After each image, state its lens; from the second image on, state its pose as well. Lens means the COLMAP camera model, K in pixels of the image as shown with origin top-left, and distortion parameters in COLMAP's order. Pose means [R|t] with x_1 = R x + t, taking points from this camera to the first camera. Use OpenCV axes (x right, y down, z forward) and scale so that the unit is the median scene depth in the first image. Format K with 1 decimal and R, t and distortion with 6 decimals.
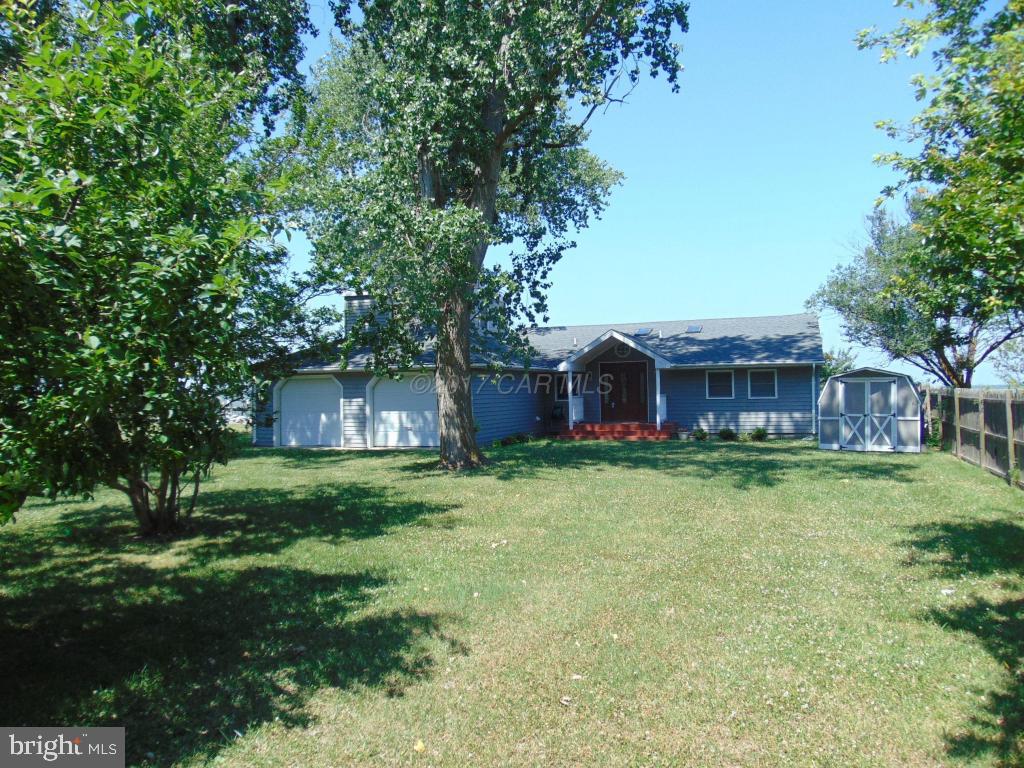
lens RADIAL K [[760.5, 0, 512.0], [0, 760.5, 384.0], [0, 0, 1]] dist [-0.002396, 0.004443]
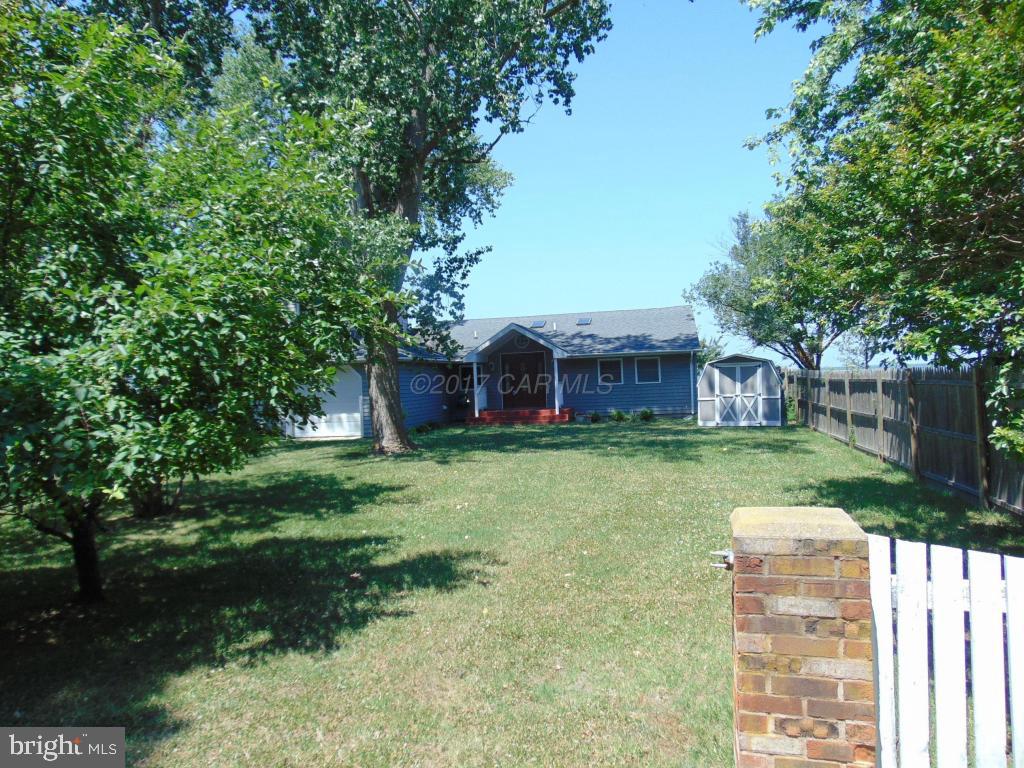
lens RADIAL K [[758.7, 0, 512.0], [0, 758.7, 384.0], [0, 0, 1]] dist [-0.035677, -0.000182]
pose [[0.987946, -0.024773, 0.152801, -0.055689], [0.022892, 0.999639, 0.014053, -0.000364], [-0.153094, -0.010386, 0.988157, -0.097639]]
